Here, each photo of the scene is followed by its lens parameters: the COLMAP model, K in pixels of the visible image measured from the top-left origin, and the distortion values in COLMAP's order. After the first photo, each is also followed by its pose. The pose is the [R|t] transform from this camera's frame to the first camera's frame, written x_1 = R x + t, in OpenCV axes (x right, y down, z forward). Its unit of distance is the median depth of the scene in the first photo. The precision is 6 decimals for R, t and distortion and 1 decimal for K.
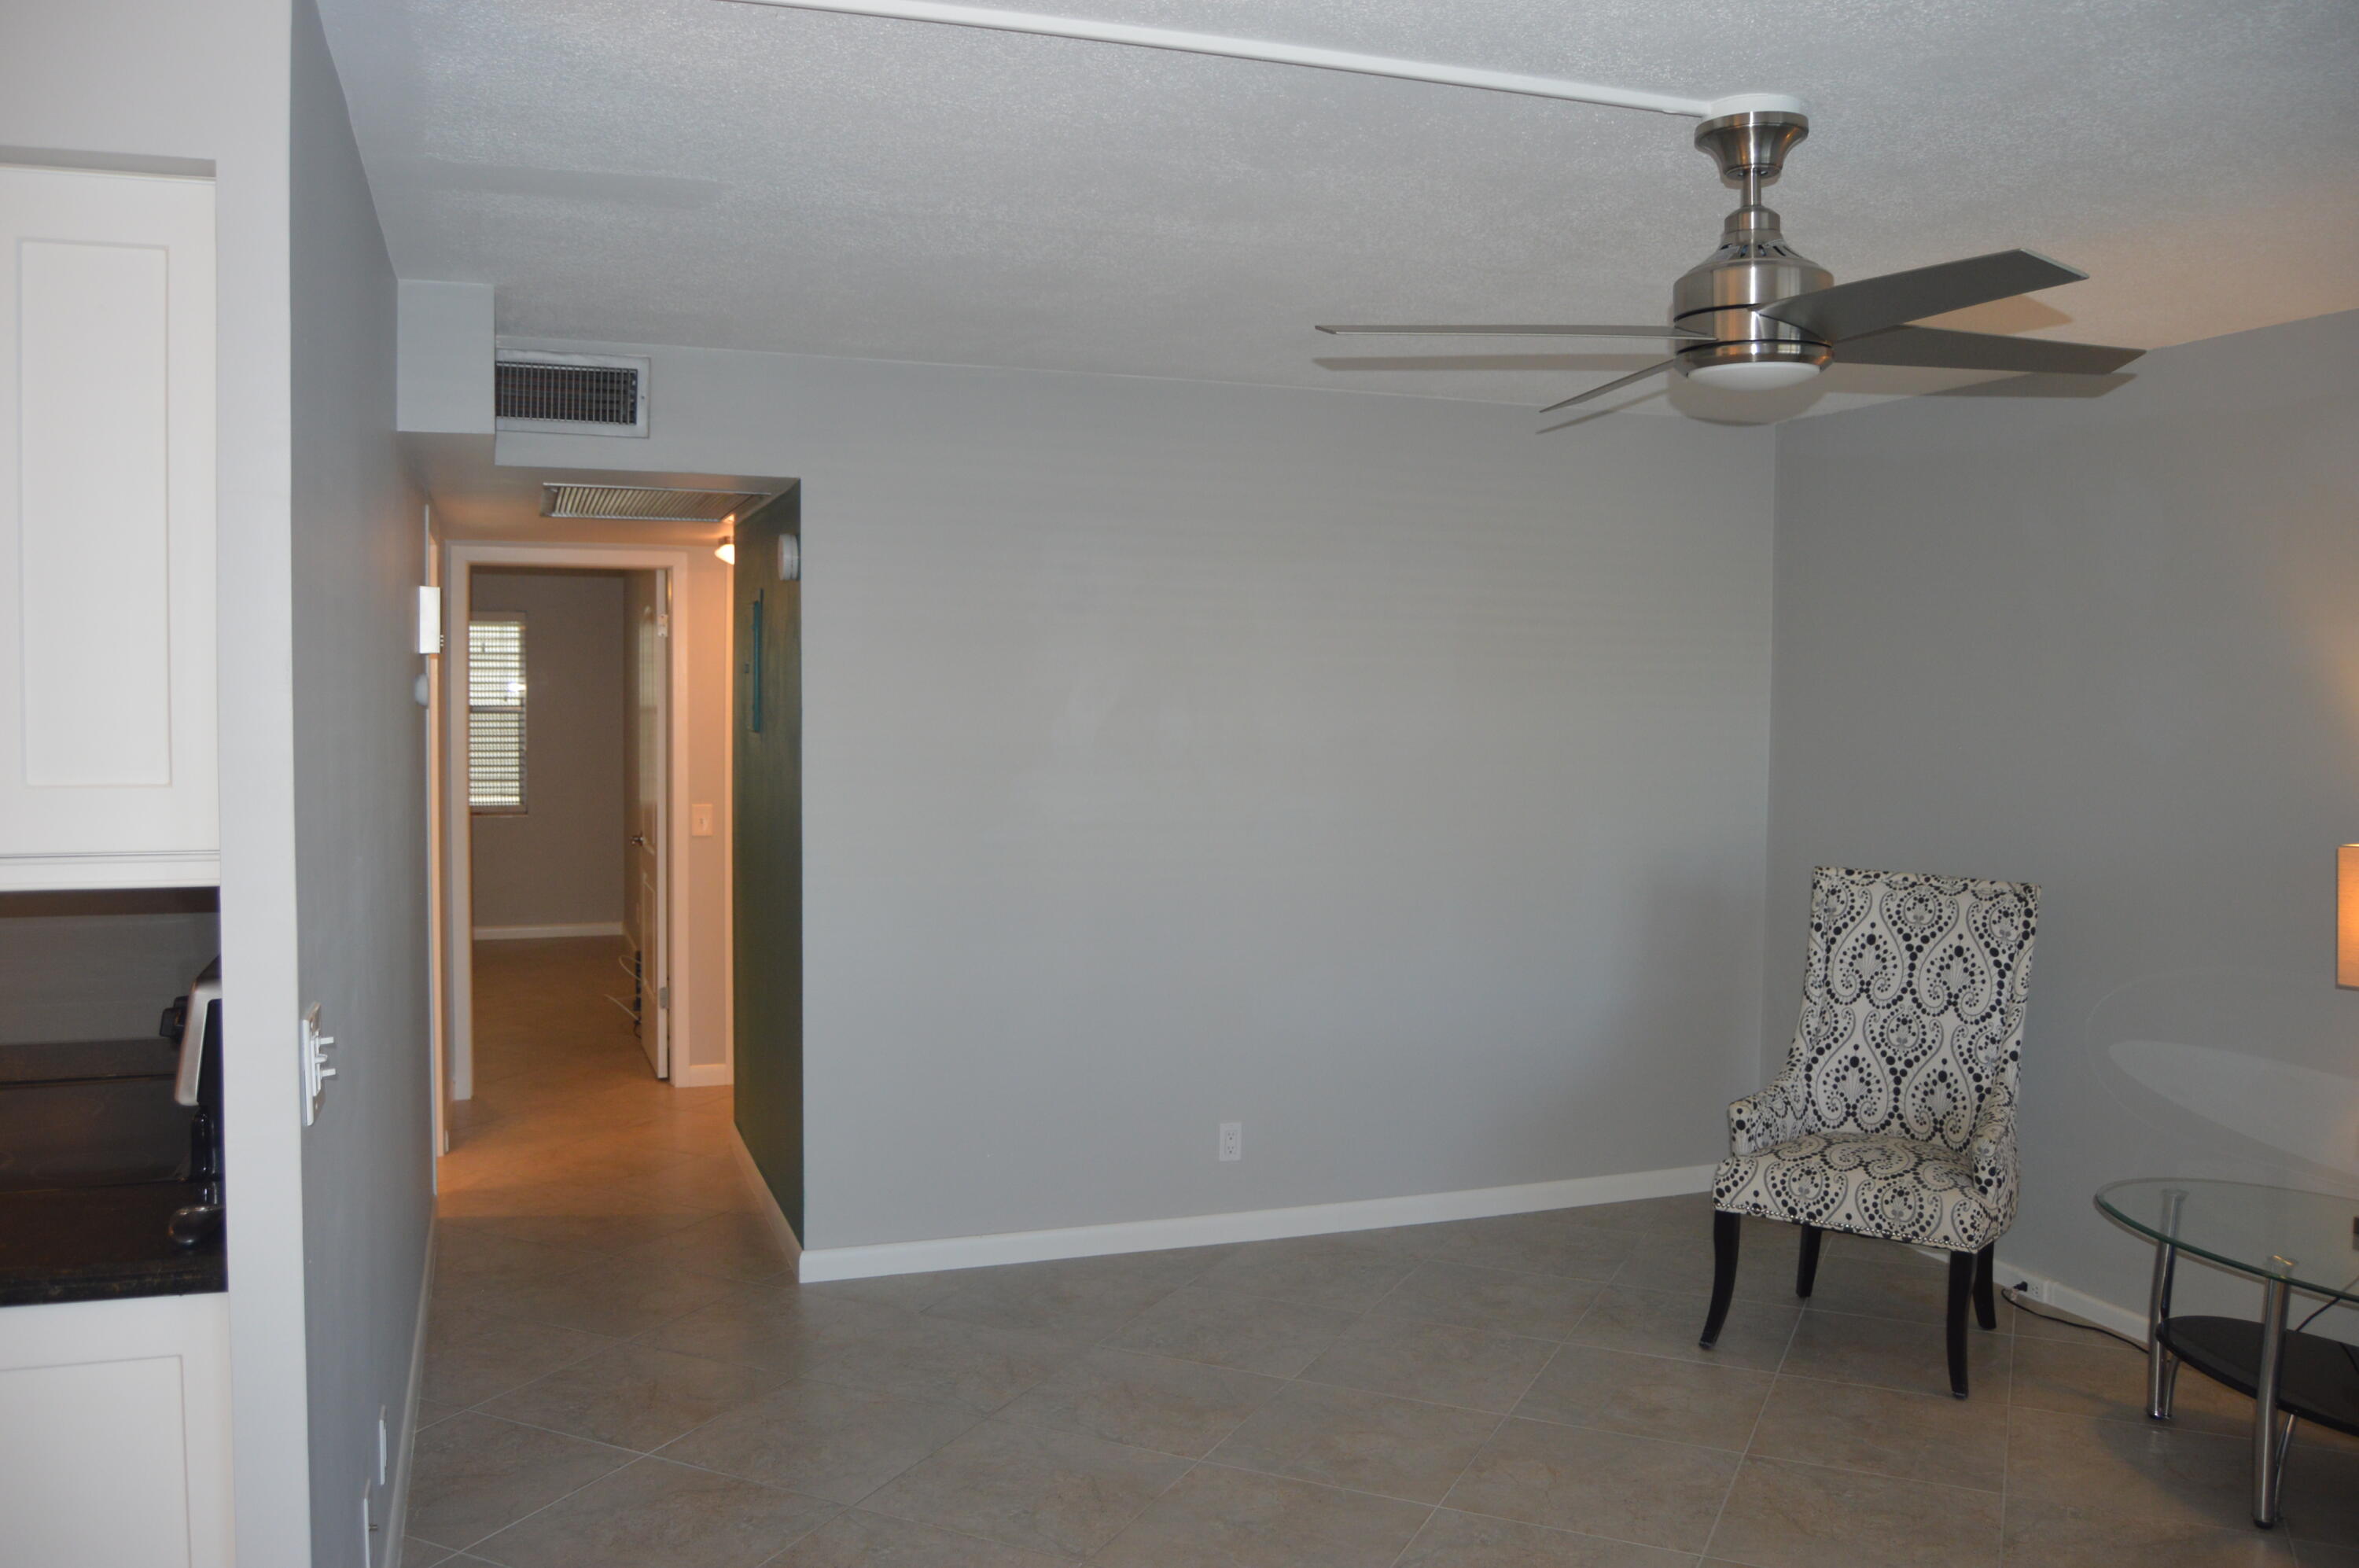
lens RADIAL K [[1867.6, 0, 1182.6], [0, 1867.6, 776.9], [0, 0, 1]] dist [-0.093686, 0.039225]
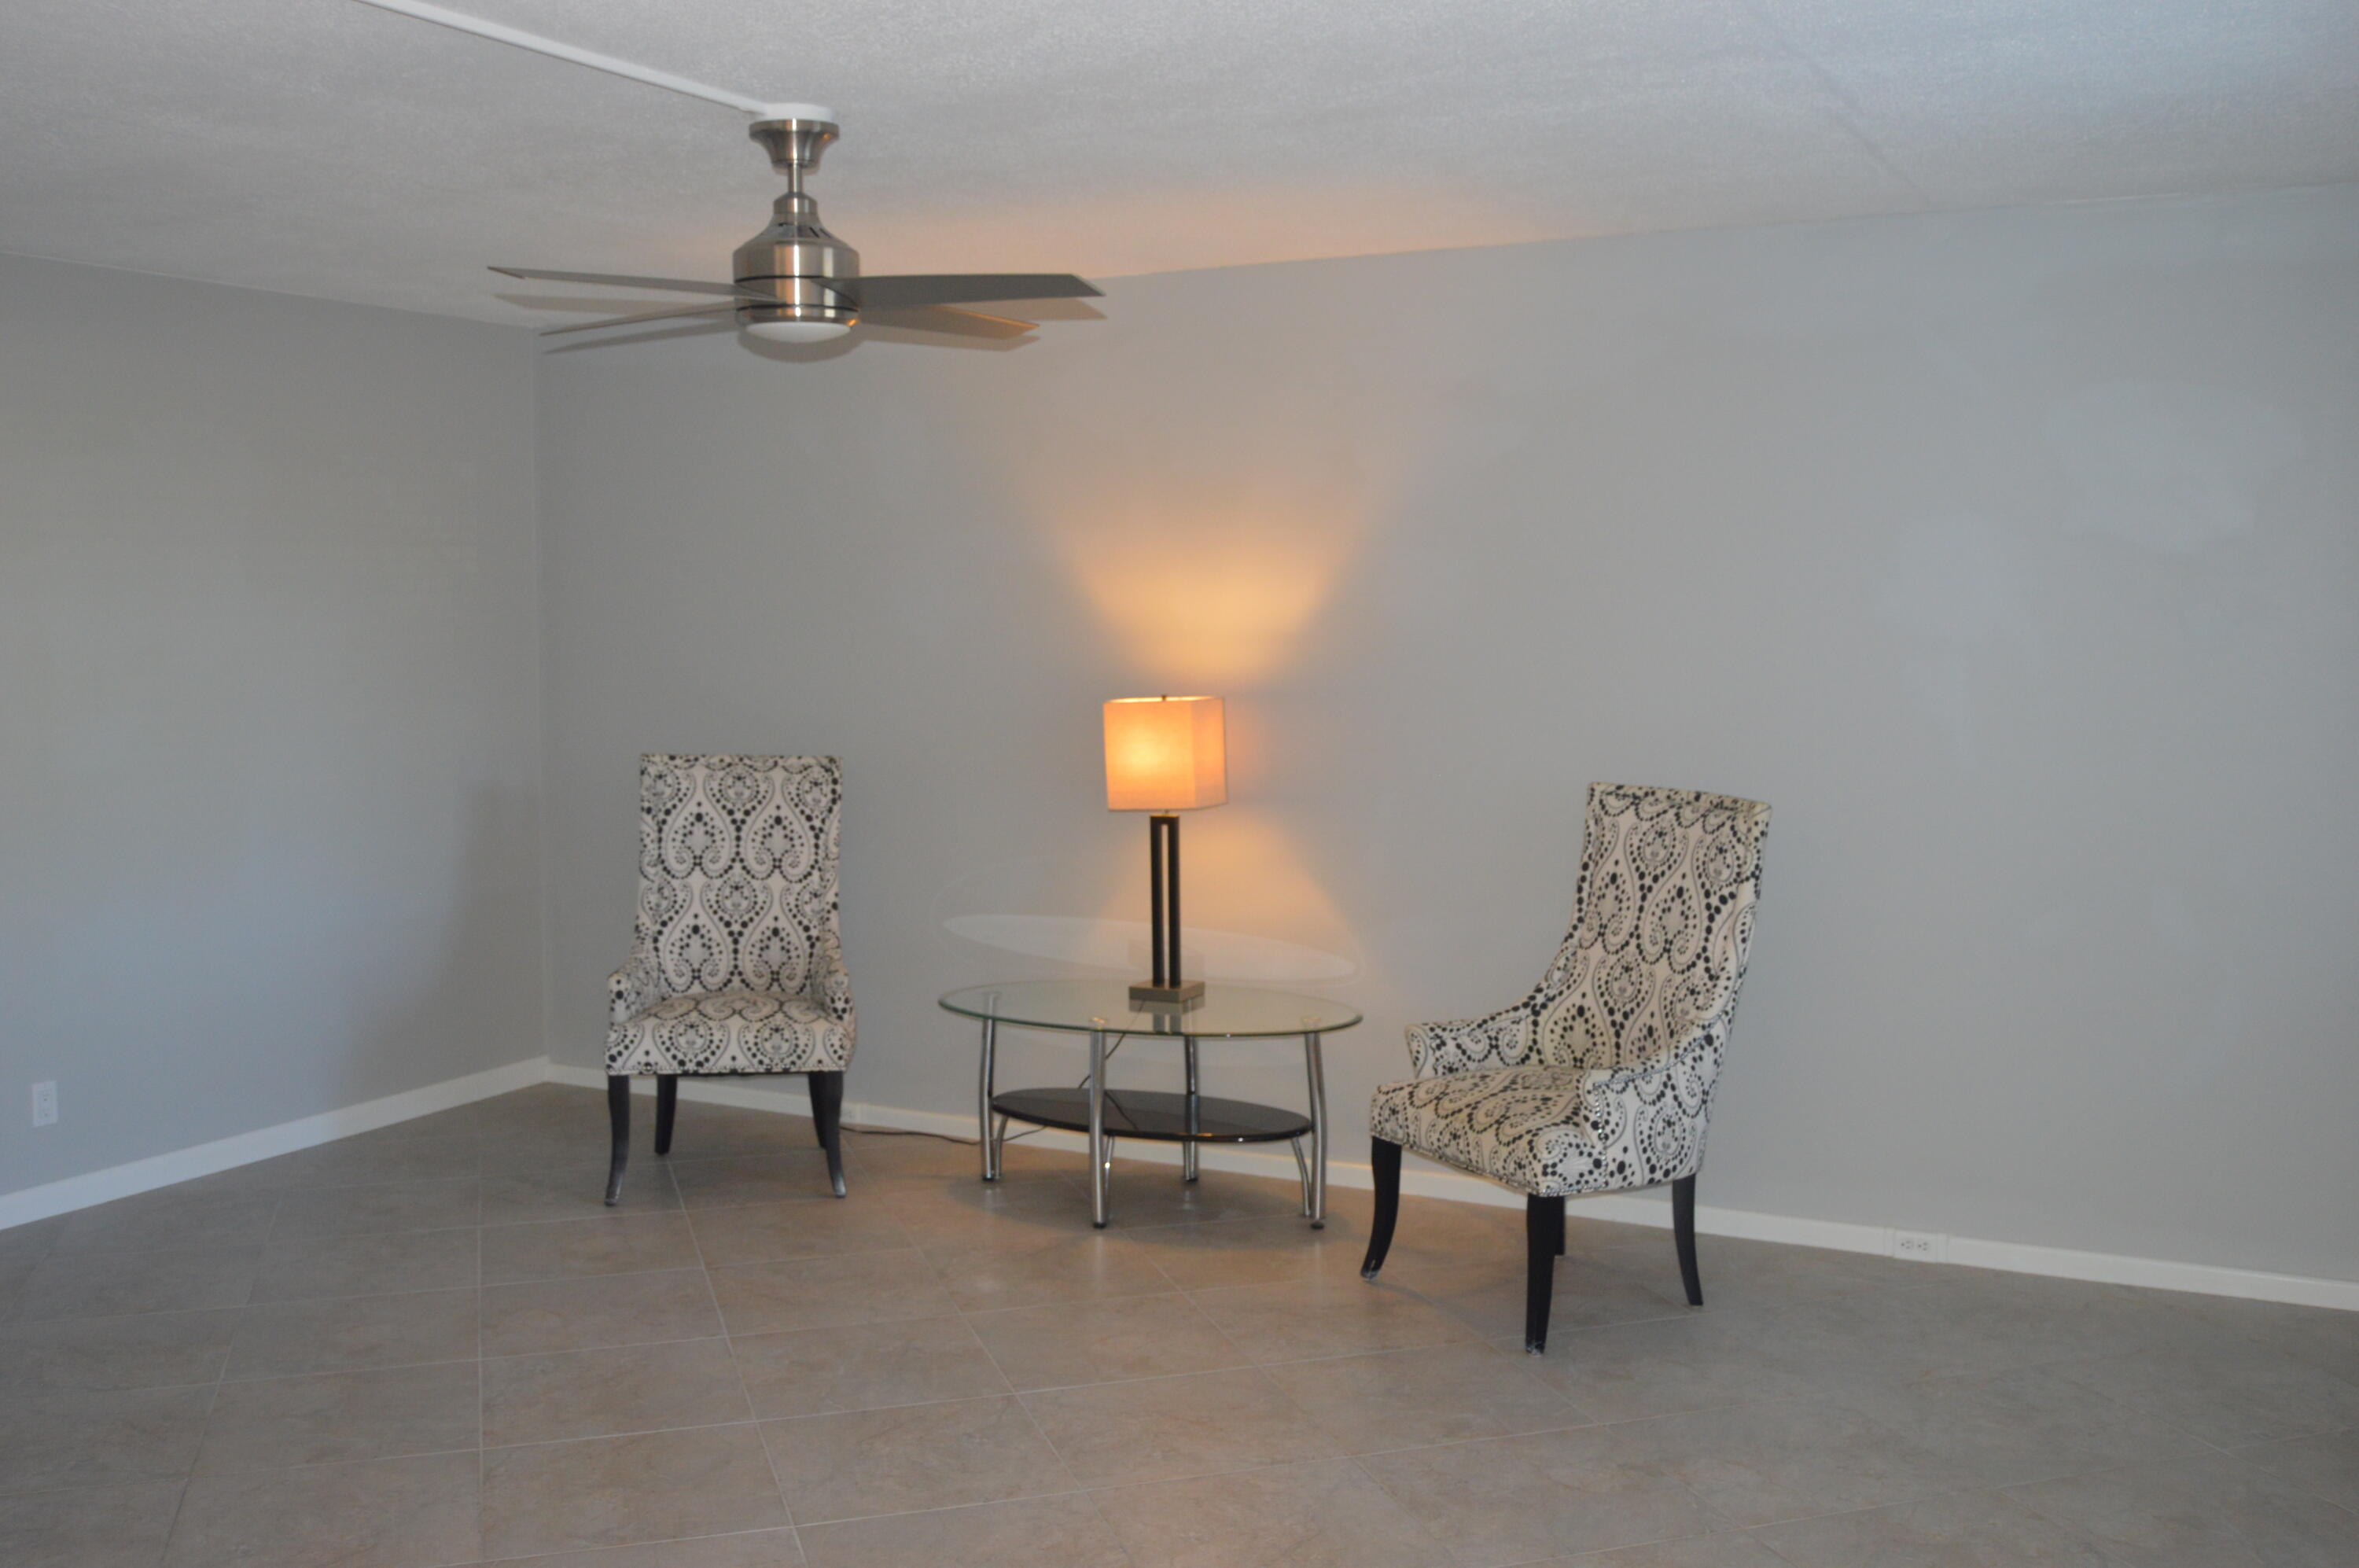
lens RADIAL K [[2206.4, 0, 1182.7], [0, 2206.4, 777.7], [0, 0, 1]] dist [-0.051501, 0.000000]
pose [[0.732426, -0.065902, 0.677650, -0.315180], [0.041248, 0.997771, 0.052452, 0.008663], [-0.679596, -0.010466, 0.733512, -0.159242]]
